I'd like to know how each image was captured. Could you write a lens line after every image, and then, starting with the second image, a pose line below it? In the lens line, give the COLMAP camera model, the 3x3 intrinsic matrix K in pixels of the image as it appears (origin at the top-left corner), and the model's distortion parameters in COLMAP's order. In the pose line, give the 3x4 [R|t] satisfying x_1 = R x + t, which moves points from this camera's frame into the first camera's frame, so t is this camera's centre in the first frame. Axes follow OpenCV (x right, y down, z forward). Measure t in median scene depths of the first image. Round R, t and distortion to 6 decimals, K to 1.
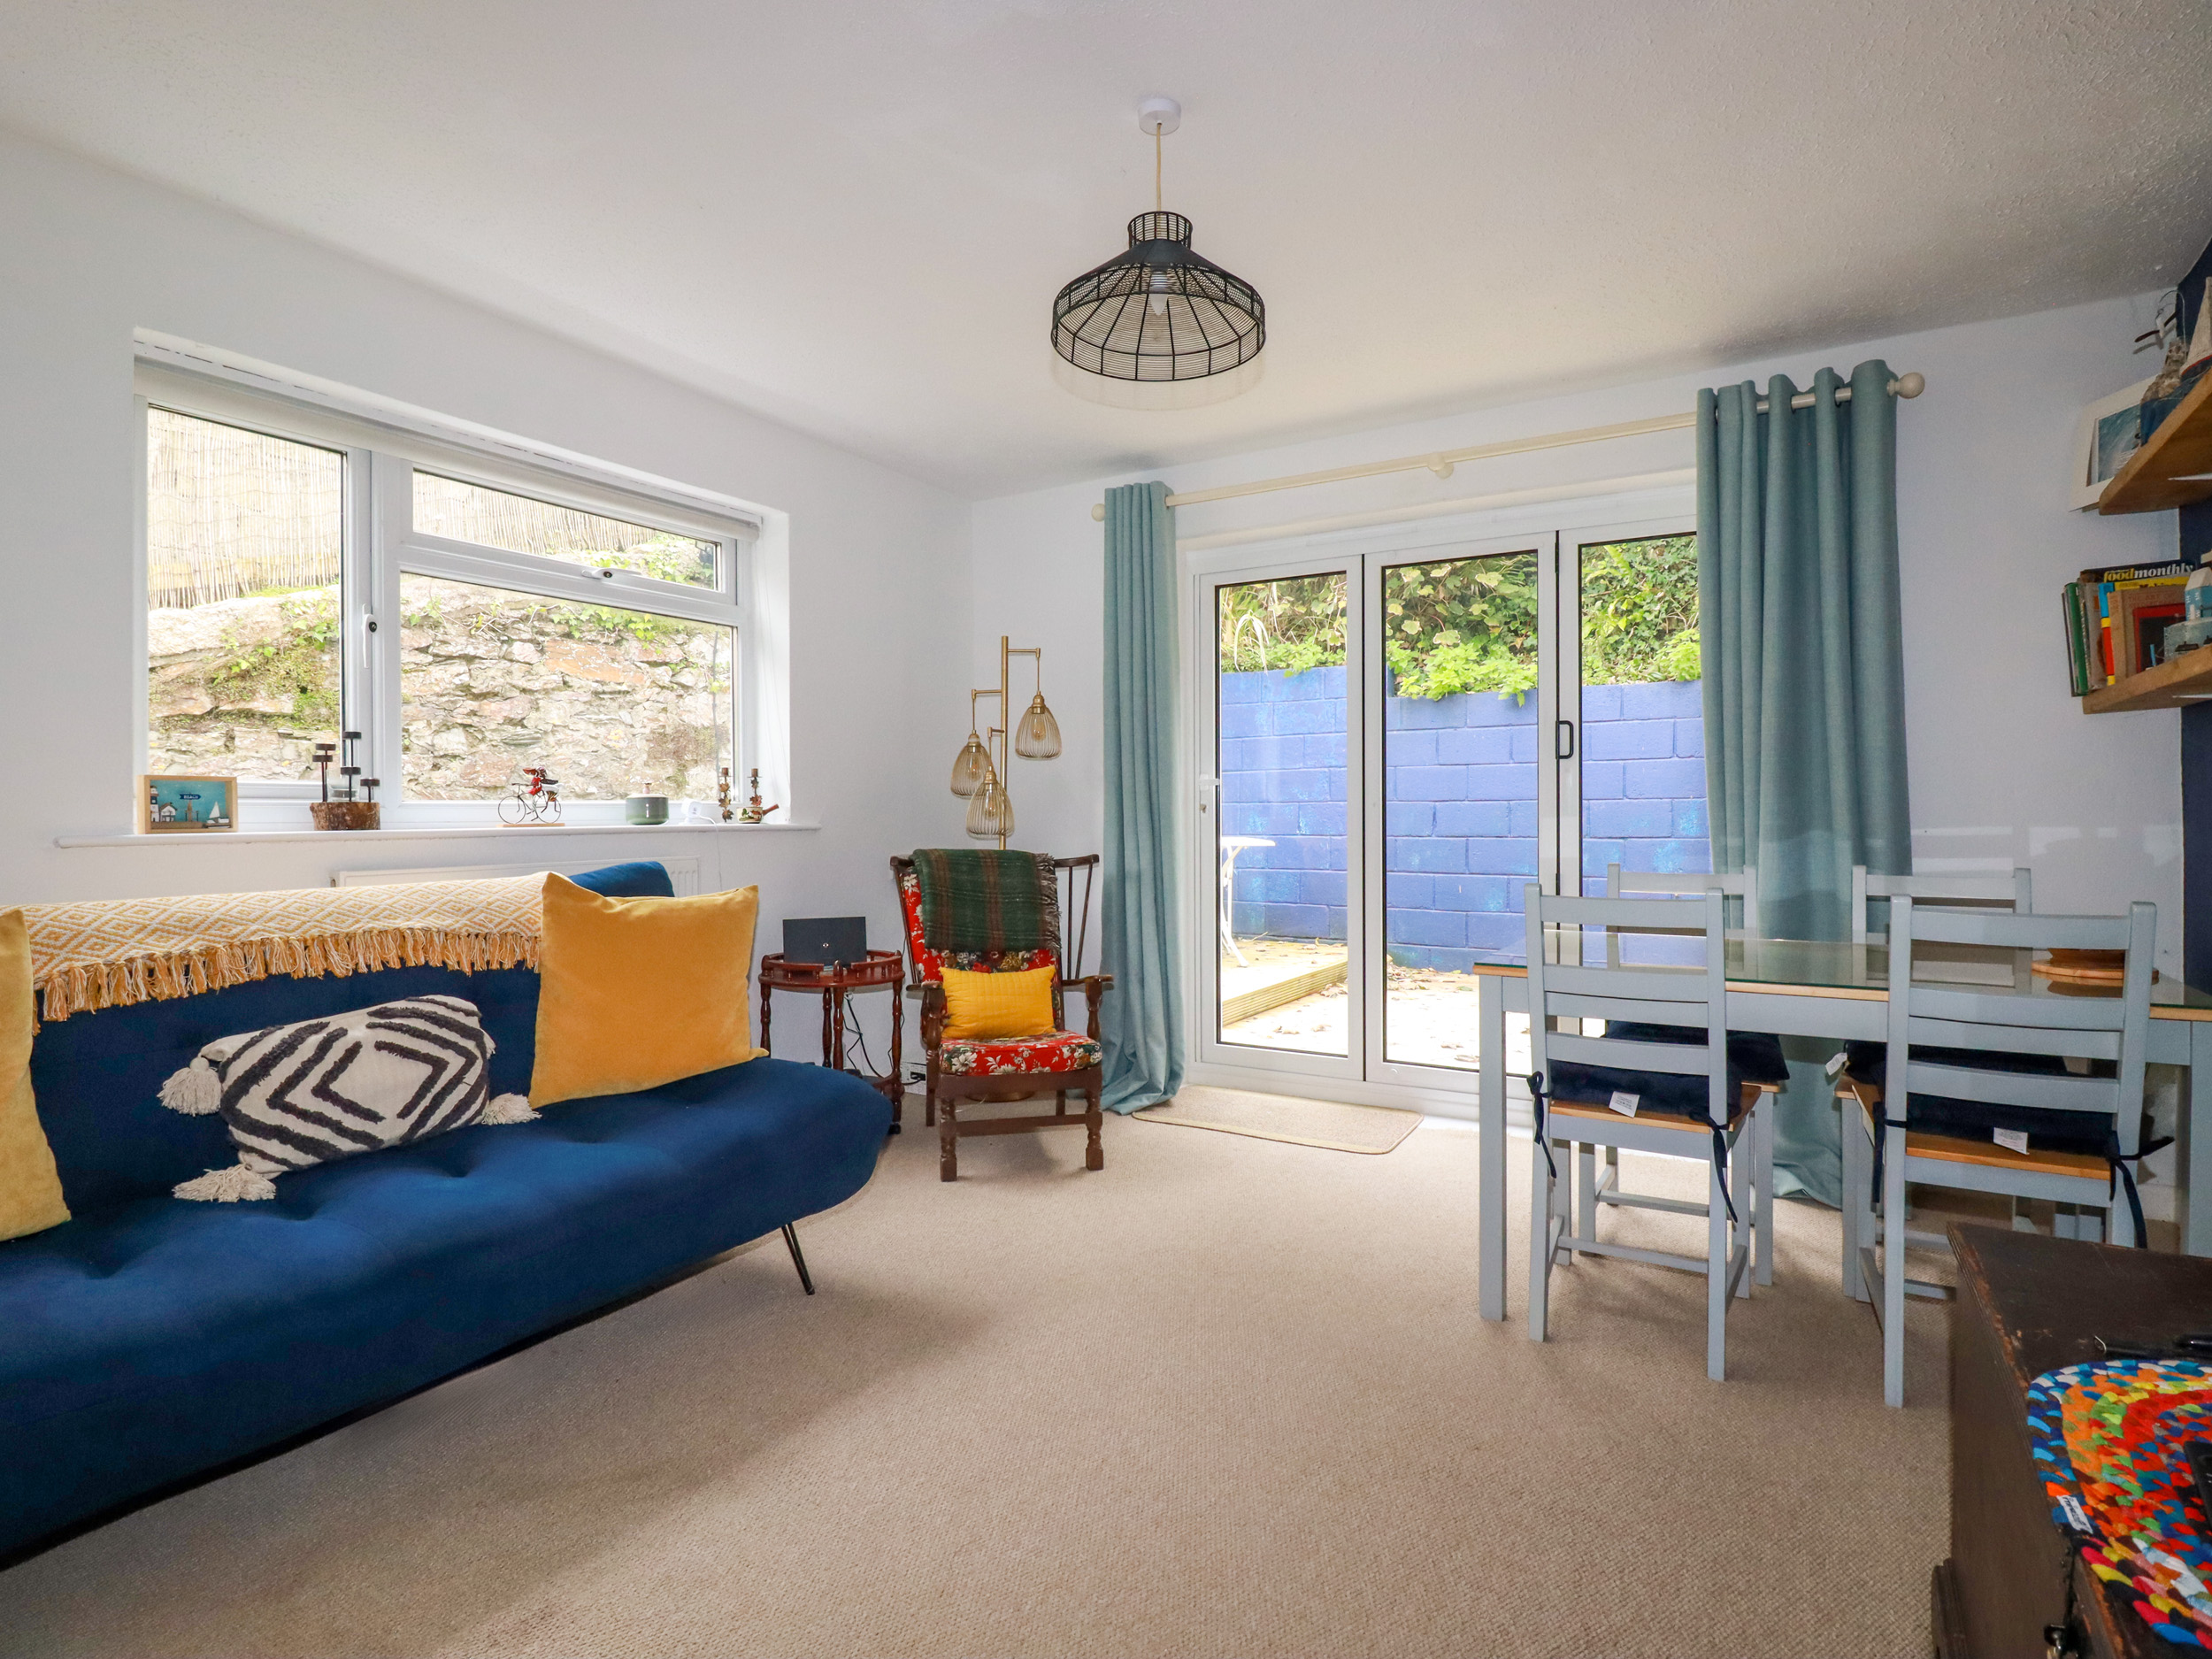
lens RADIAL K [[1156.0, 0, 1105.8], [0, 1156.0, 814.4], [0, 0, 1]] dist [0.000798, -0.010981]
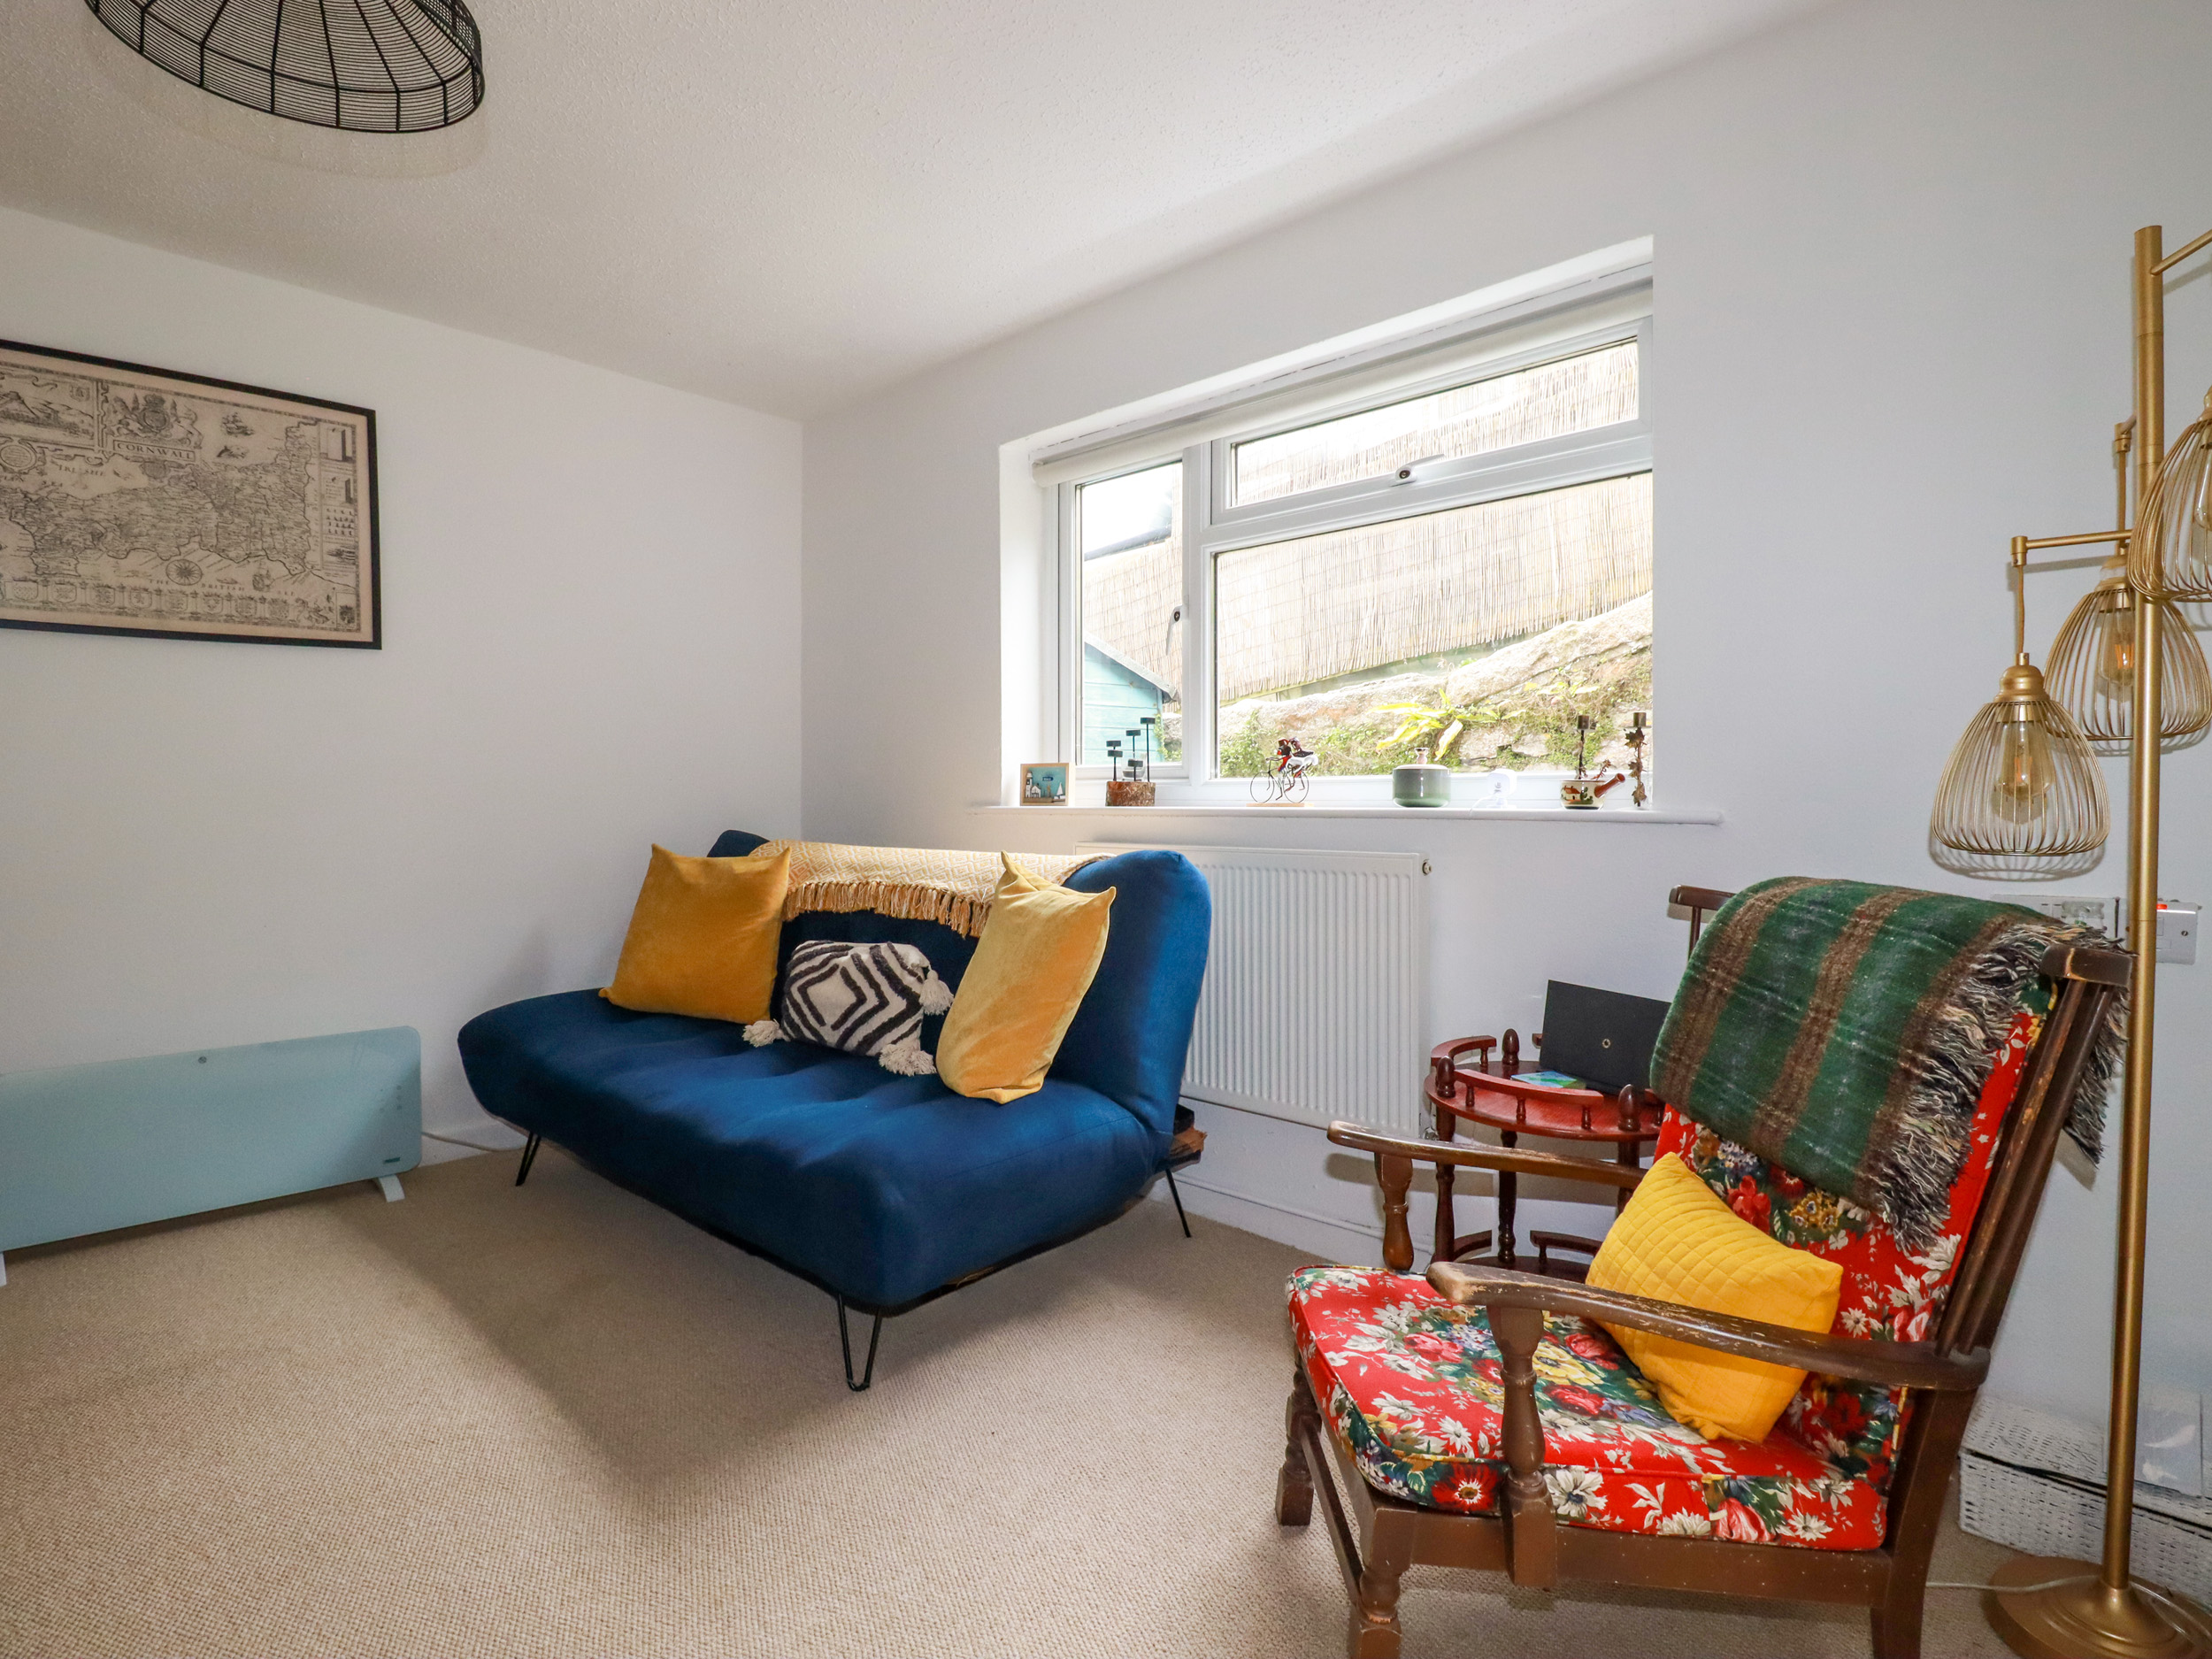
lens RADIAL K [[1156.0, 0, 1105.8], [0, 1156.0, 814.4], [0, 0, 1]] dist [0.000798, -0.010981]
pose [[-0.224882, 0.022906, -0.974117, 0.382949], [-0.000057, 0.999723, 0.023522, -0.004110], [0.974386, 0.005345, -0.224818, 1.067807]]
